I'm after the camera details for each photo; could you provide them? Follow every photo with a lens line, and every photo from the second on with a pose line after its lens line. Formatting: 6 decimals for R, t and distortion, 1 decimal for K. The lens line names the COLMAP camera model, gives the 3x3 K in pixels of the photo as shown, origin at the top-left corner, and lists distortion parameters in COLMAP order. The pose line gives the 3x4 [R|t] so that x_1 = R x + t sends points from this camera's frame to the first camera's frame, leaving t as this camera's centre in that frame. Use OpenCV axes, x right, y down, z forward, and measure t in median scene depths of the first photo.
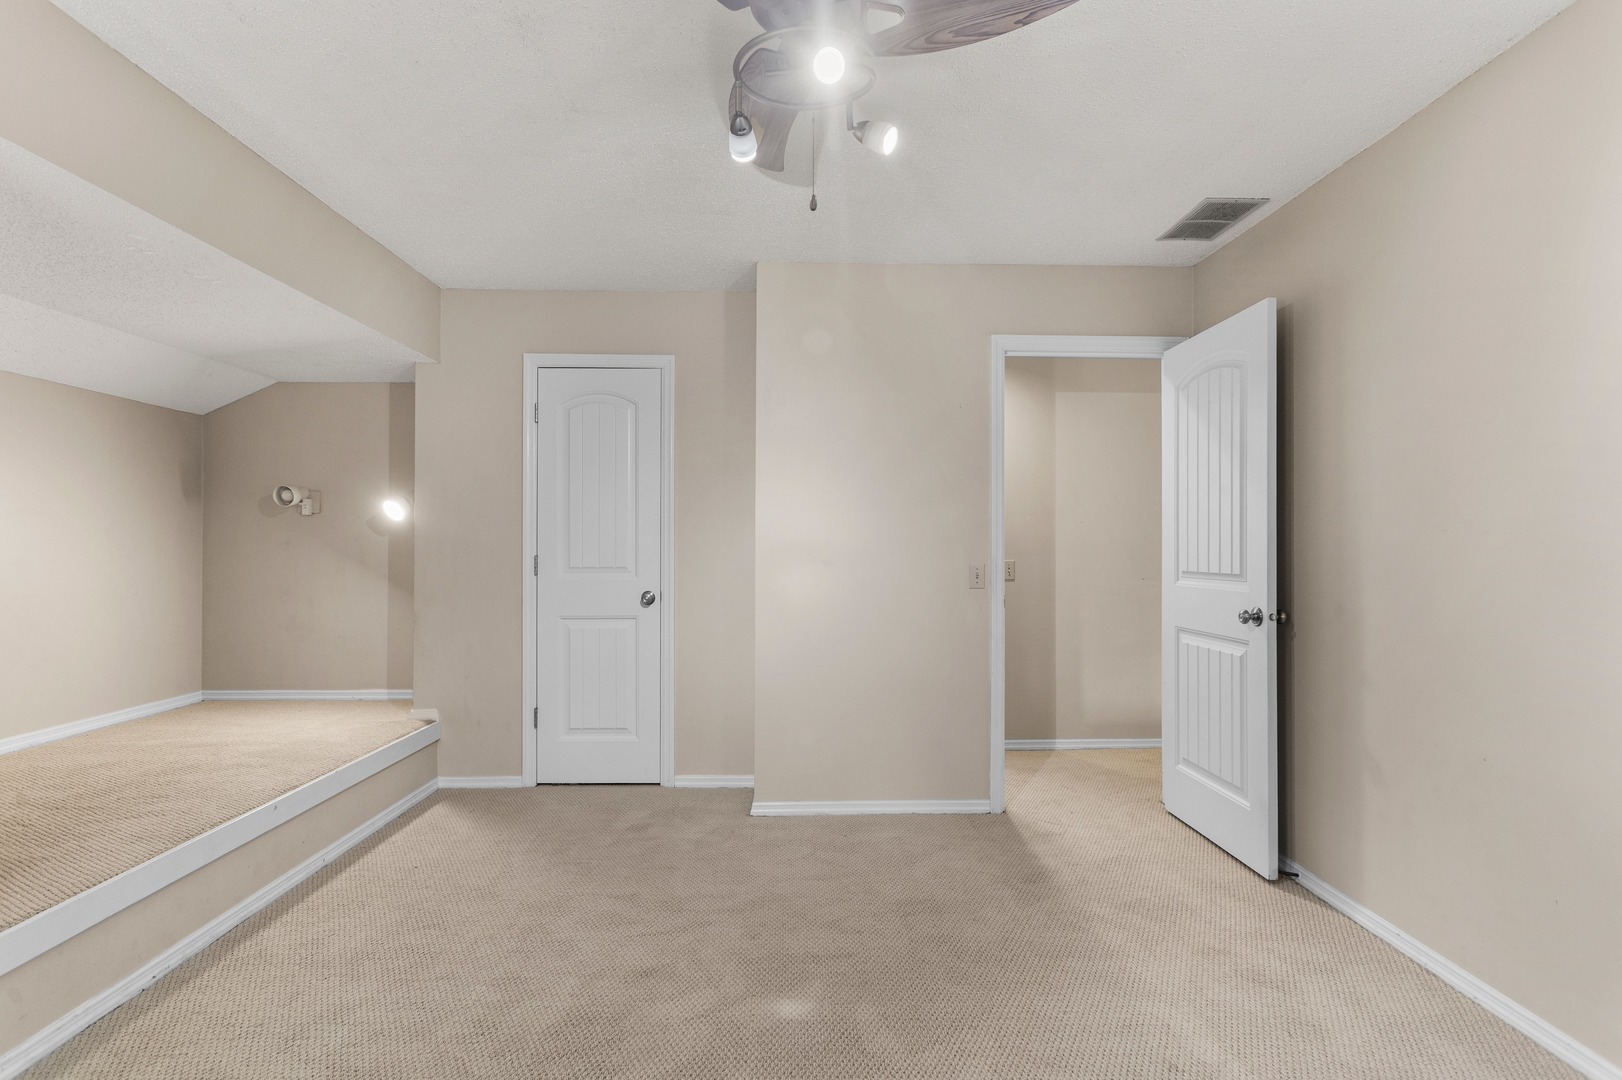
lens RADIAL K [[784.2, 0, 808.9], [0, 784.2, 540.2], [0, 0, 1]] dist [0.001245, 0.000197]
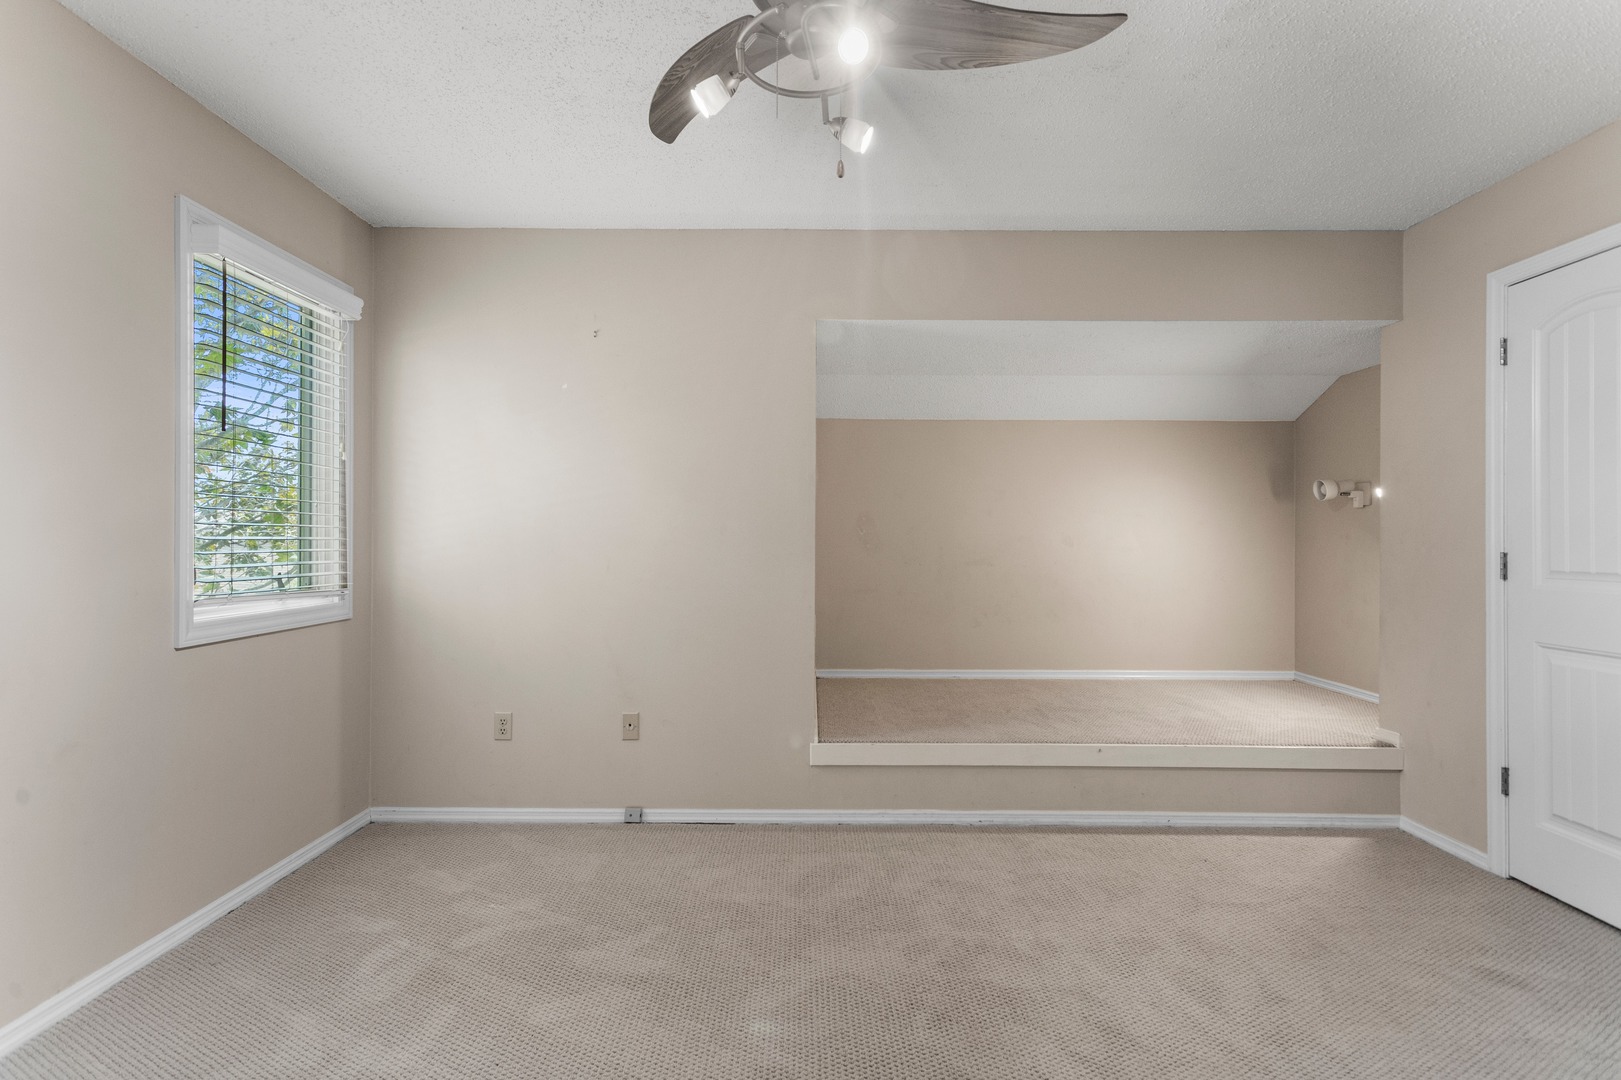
lens RADIAL K [[775.4, 0, 808.5], [0, 775.4, 525.4], [0, 0, 1]] dist [0.003225, -0.000104]
pose [[-0.020823, -0.017603, -0.999628, 0.375789], [0.003126, 0.999839, -0.017672, 0.004966], [0.999778, -0.003492, -0.020764, 0.385538]]
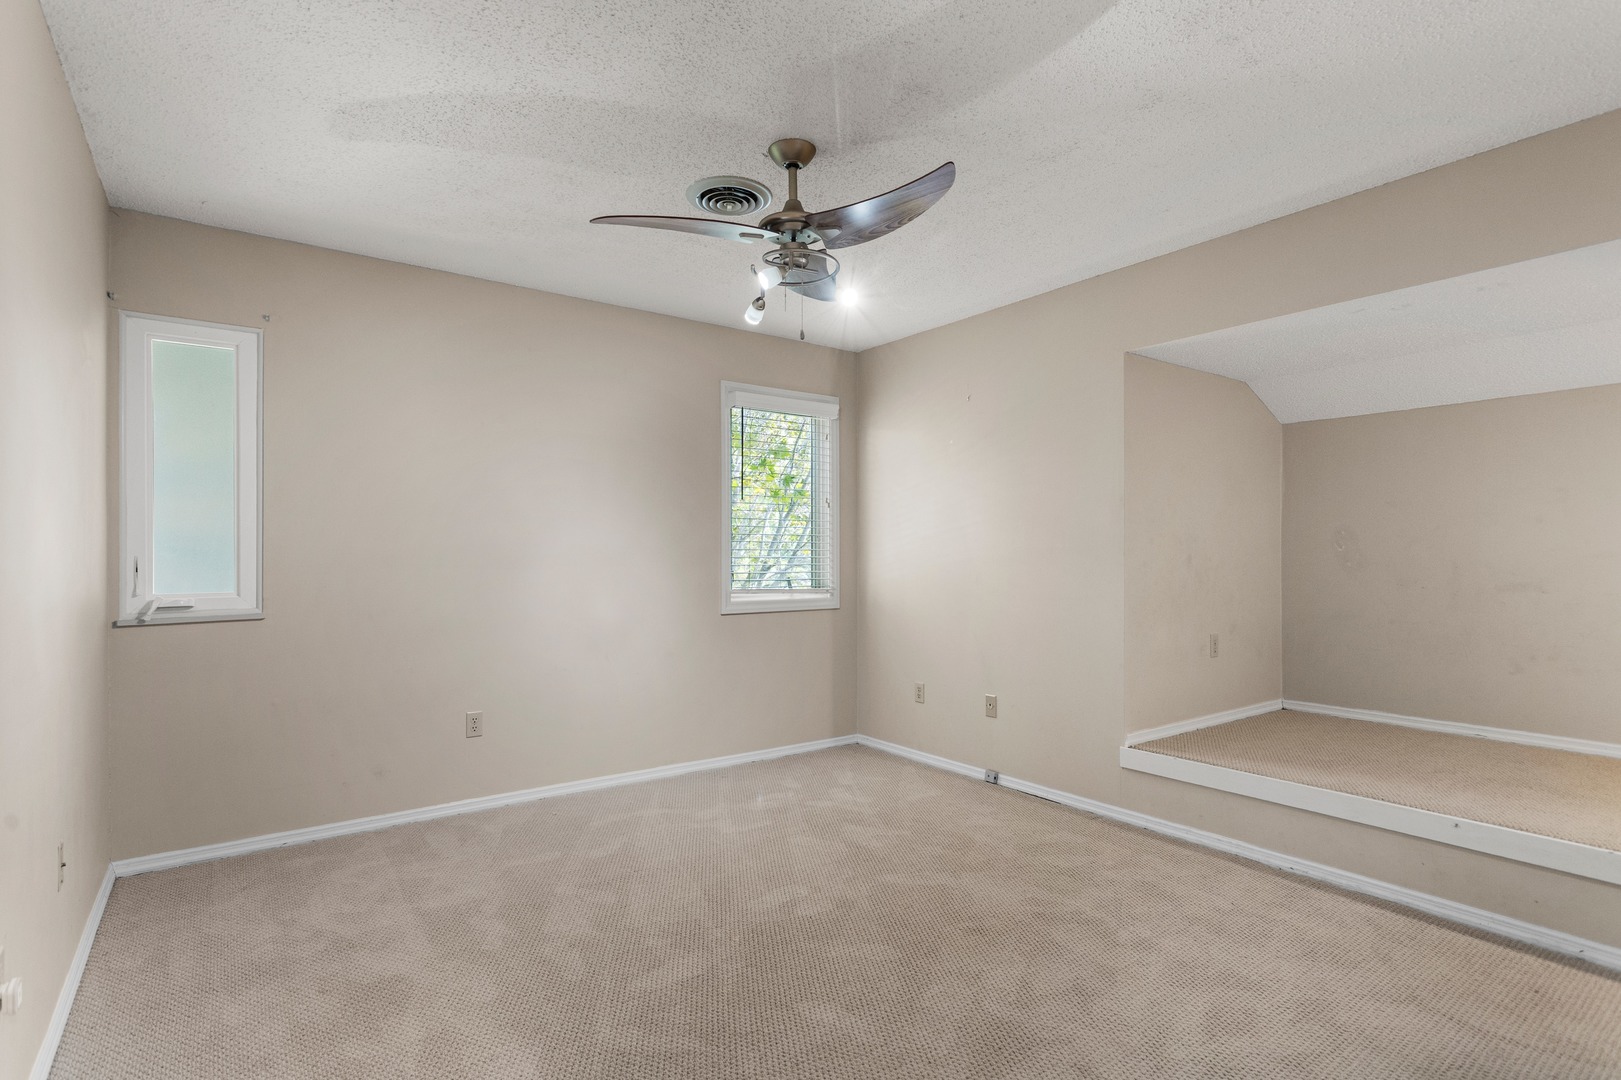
lens RADIAL K [[783.7, 0, 808.4], [0, 783.7, 540.2], [0, 0, 1]] dist [0.001245, 0.000197]
pose [[-0.812289, -0.012493, -0.583121, 0.364908], [0.002900, 0.999672, -0.025457, 0.007388], [0.583248, -0.022369, -0.811986, 0.899278]]
